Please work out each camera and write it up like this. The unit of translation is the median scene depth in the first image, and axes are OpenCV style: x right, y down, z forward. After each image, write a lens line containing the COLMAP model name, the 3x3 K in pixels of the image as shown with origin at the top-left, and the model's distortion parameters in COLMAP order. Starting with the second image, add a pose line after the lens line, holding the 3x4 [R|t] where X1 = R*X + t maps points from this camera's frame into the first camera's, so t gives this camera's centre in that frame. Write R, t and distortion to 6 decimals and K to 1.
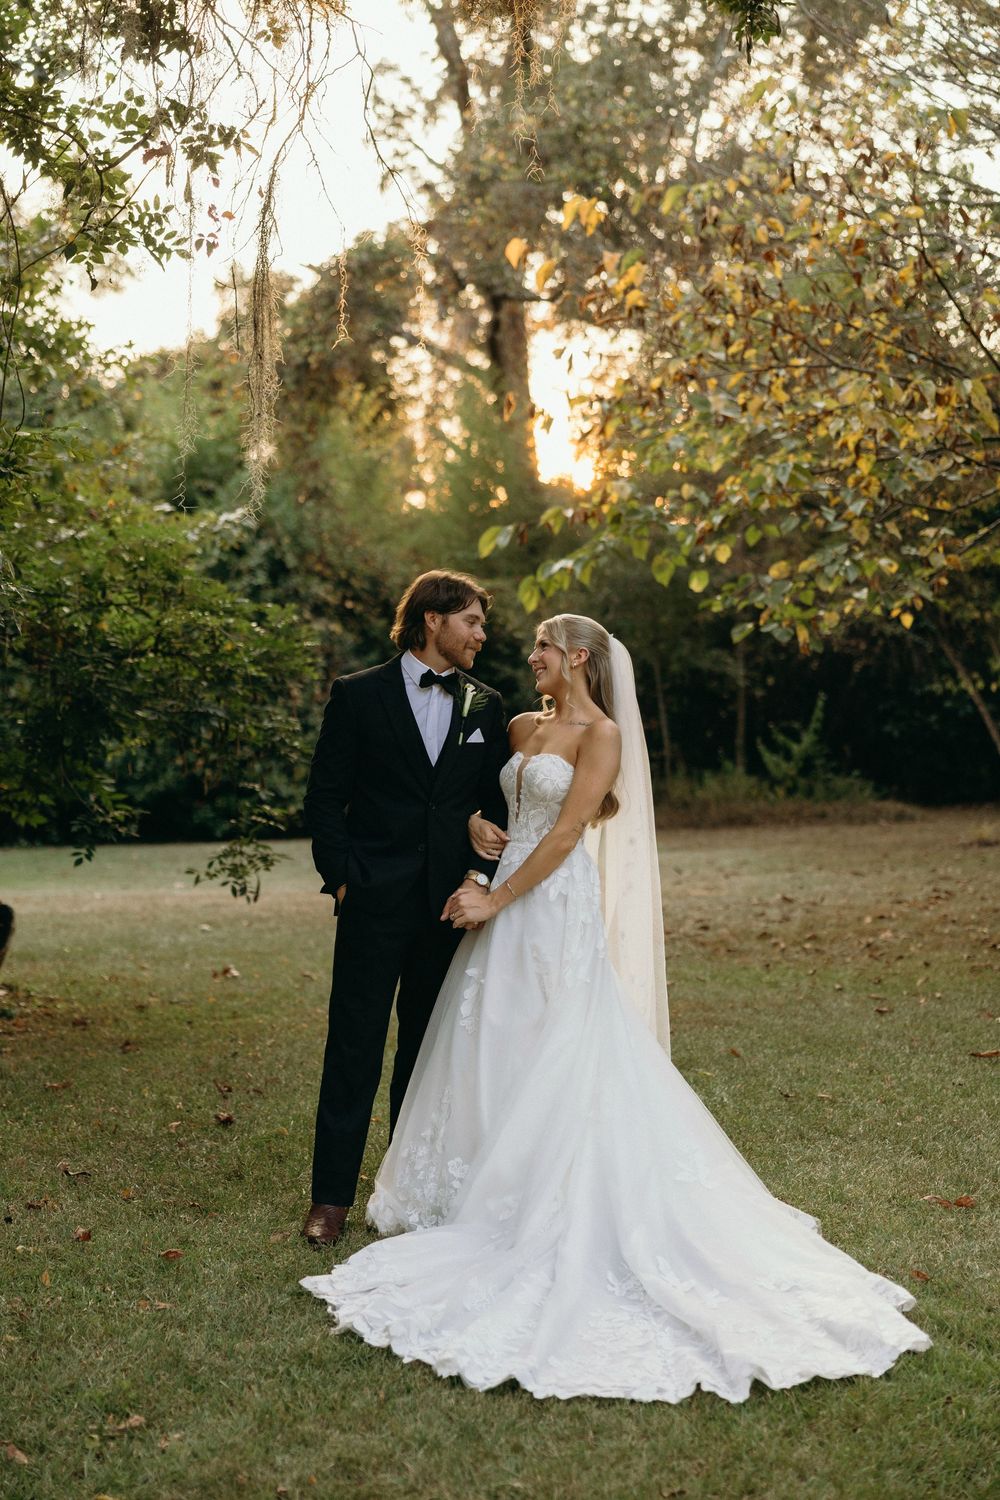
lens RADIAL K [[2190.6, 0, 461.6], [0, 2190.6, 744.6], [0, 0, 1]] dist [0.000381, 0.030828]
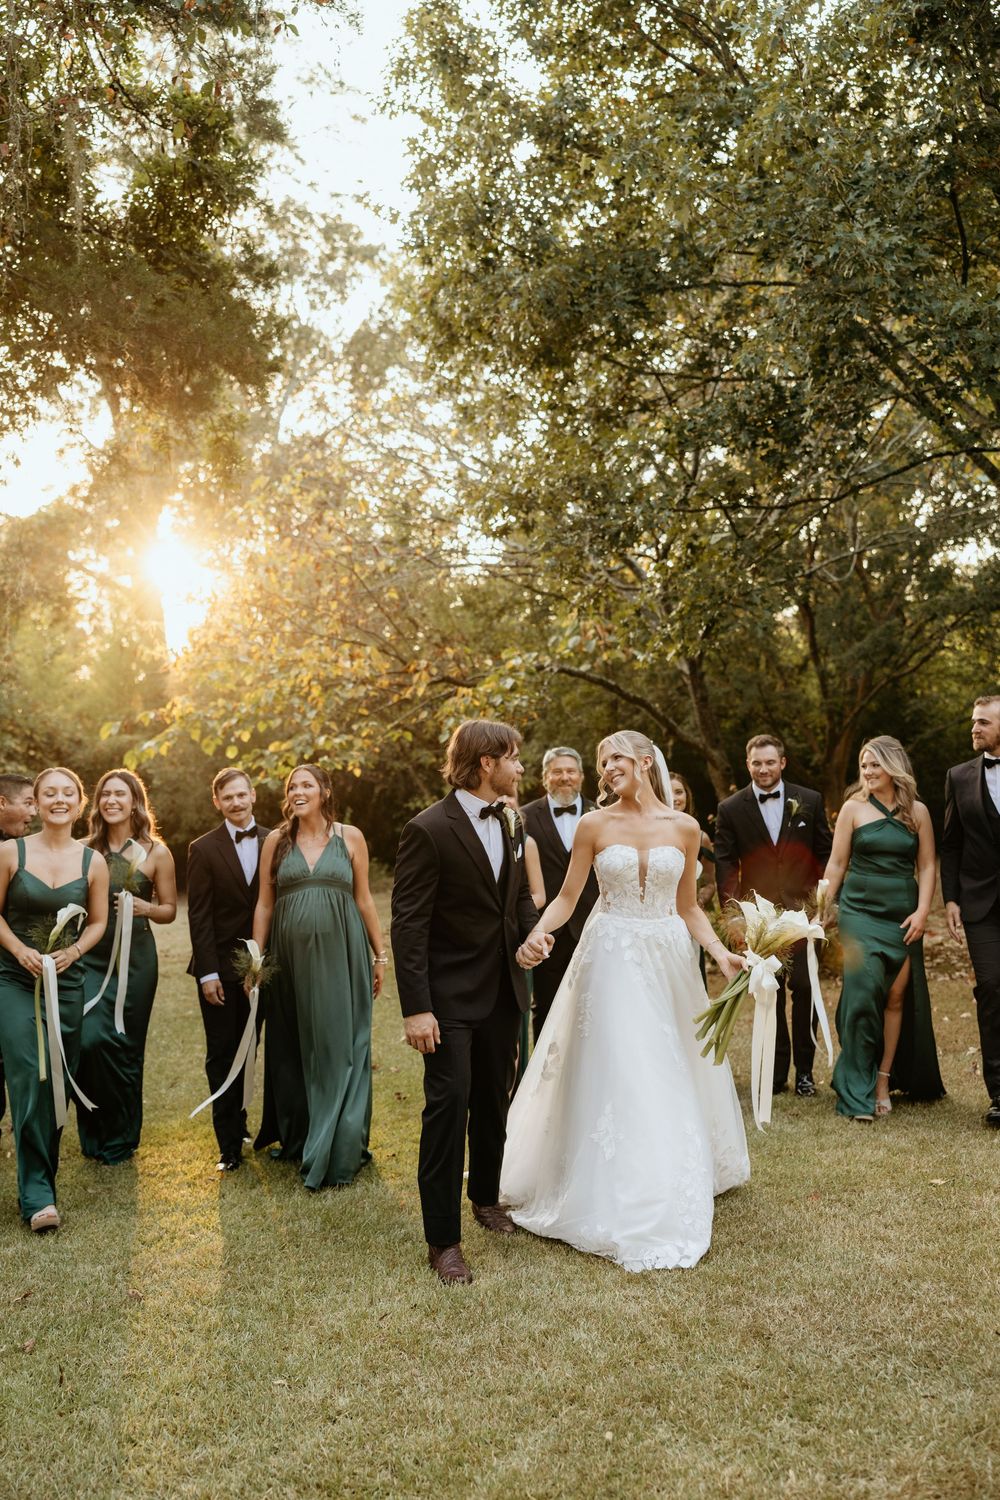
lens RADIAL K [[1602.3, 0, 500.0], [0, 1602.3, 750.0], [0, 0, 1]] dist [-0.004624, 0.018520]
pose [[0.974294, -0.003915, 0.225247, 0.030228], [0.016363, 0.998438, -0.053425, -0.004982], [-0.224686, 0.055737, 0.972836, -0.295864]]
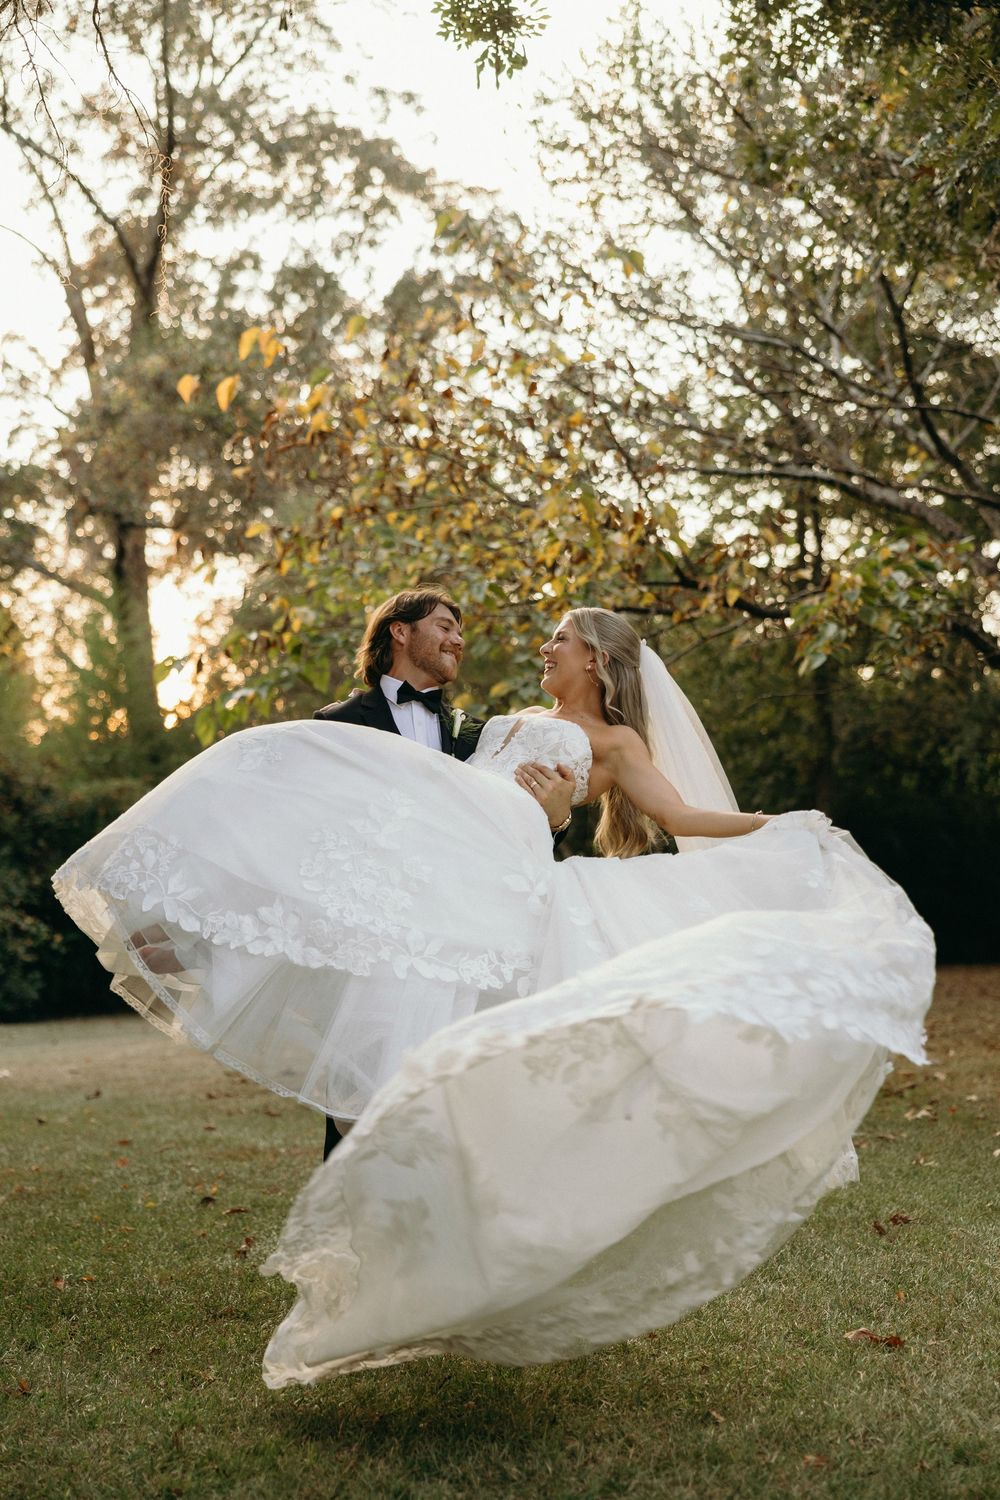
lens RADIAL K [[1883.0, 0, 500.0], [0, 1883.0, 750.0], [0, 0, 1]] dist [0.017809, -0.000939]
pose [[0.974566, 0.007498, 0.223976, -0.028747], [0.017724, 0.993731, -0.110387, 0.035526], [-0.223399, 0.111550, 0.968323, 0.171071]]
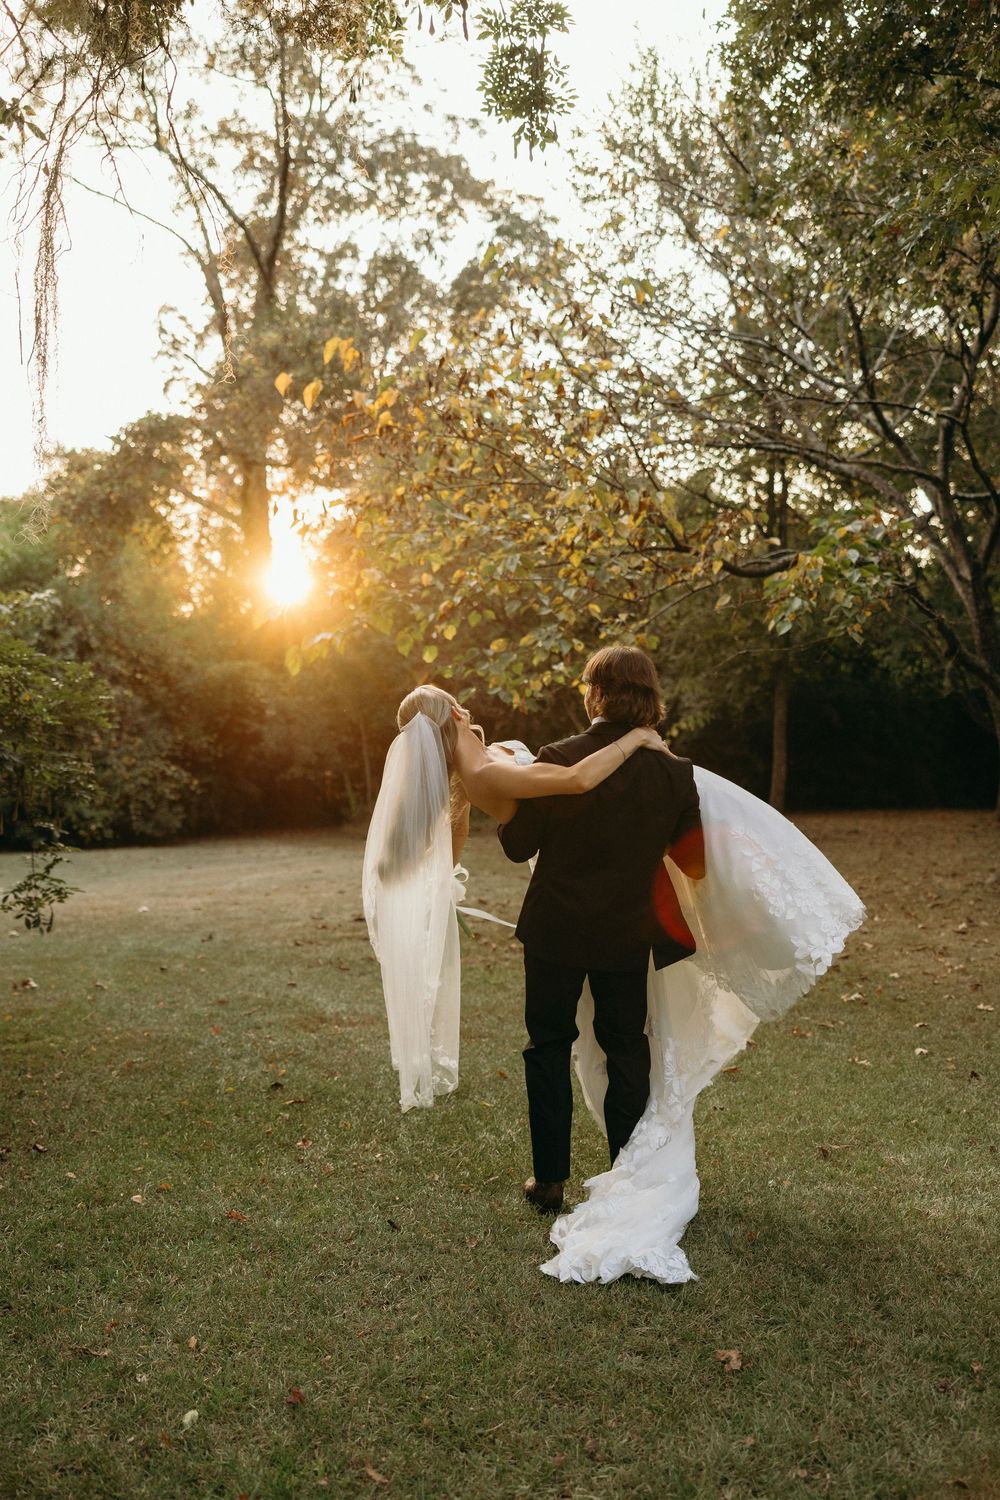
lens RADIAL K [[1402.9, 0, 503.1], [0, 1402.9, 741.5], [0, 0, 1]] dist [0.010361, 0.004608]
pose [[0.979212, 0.010270, 0.202579, -0.012612], [-0.005276, 0.999669, -0.025172, -0.005230], [-0.202771, 0.023580, 0.978942, 0.218782]]
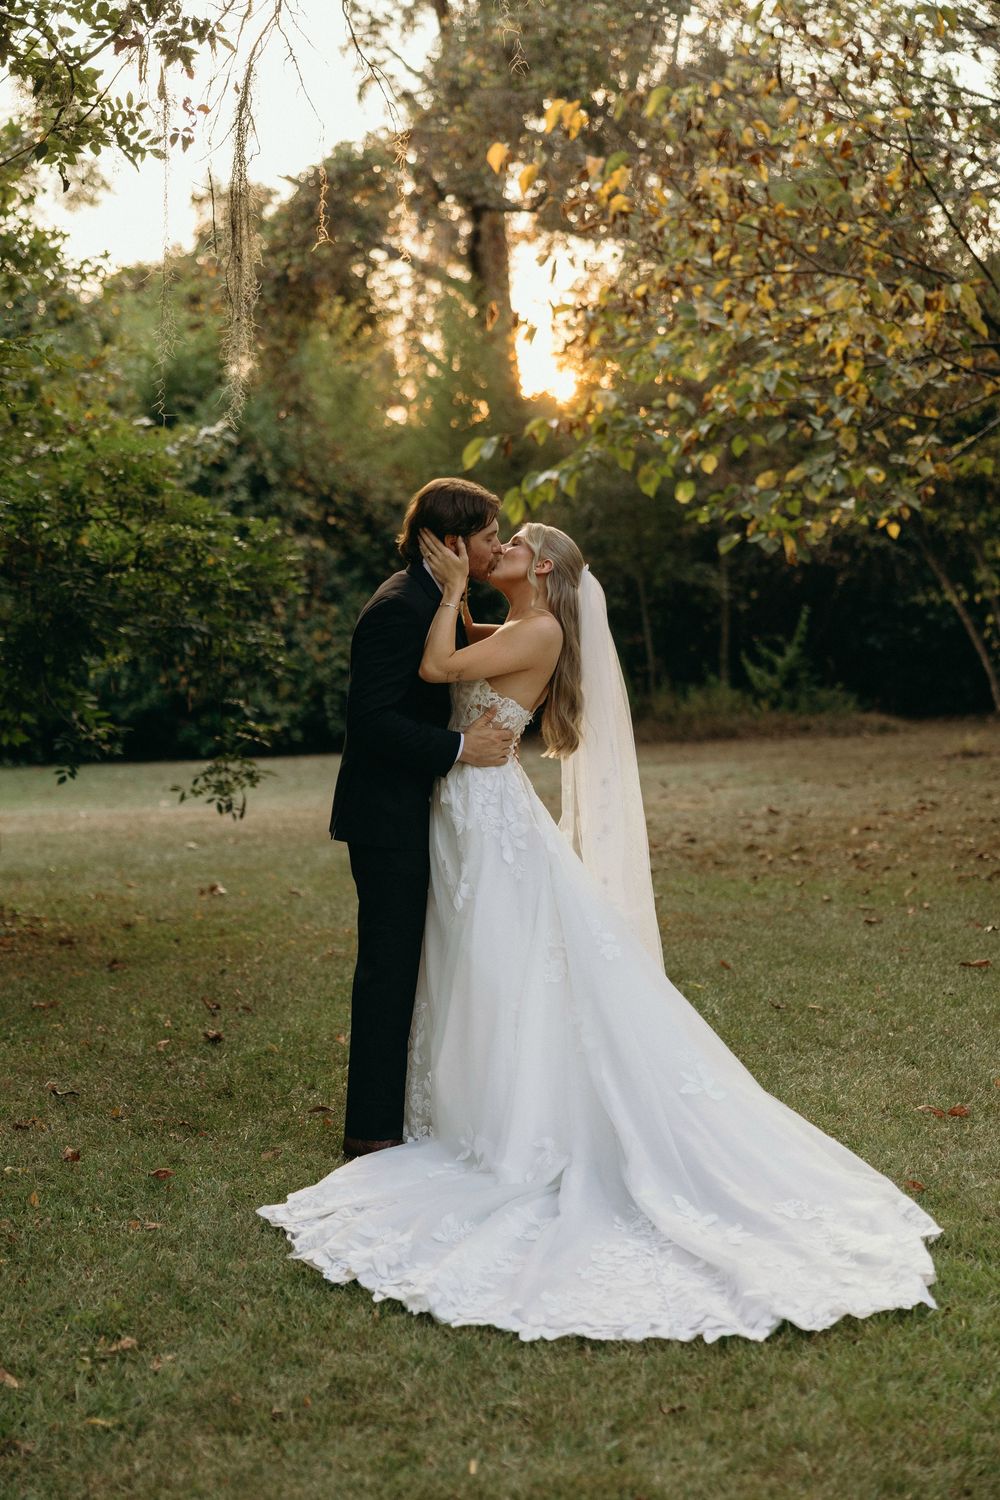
lens RADIAL K [[2180.2, 0, 480.1], [0, 2180.2, 766.7], [0, 0, 1]] dist [0.004851, 0.007033]
pose [[0.999835, -0.009218, 0.015635, -0.001005], [0.008455, 0.998801, 0.048219, 0.001222], [-0.016060, -0.048079, 0.998714, 0.010050]]
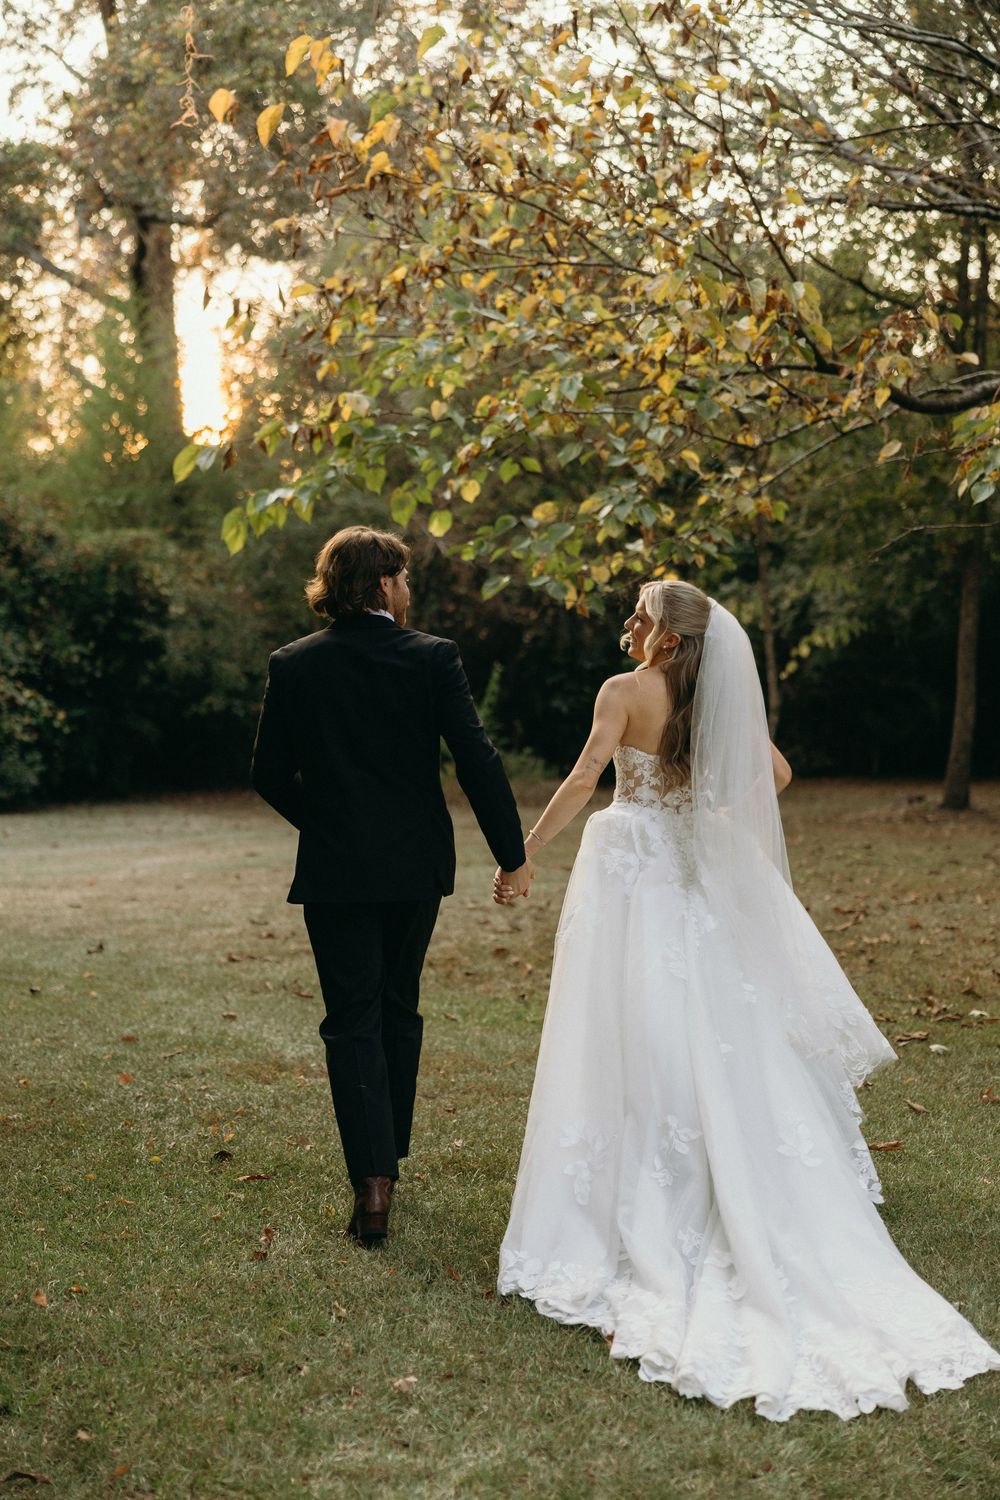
lens RADIAL K [[2202.6, 0, 495.3], [0, 2202.6, 748.1], [0, 0, 1]] dist [-0.000849, 0.039274]
pose [[0.981805, 0.018777, 0.188961, -0.026291], [-0.021848, 0.999661, 0.014182, -0.002959], [-0.188631, -0.018052, 0.981882, 0.192579]]
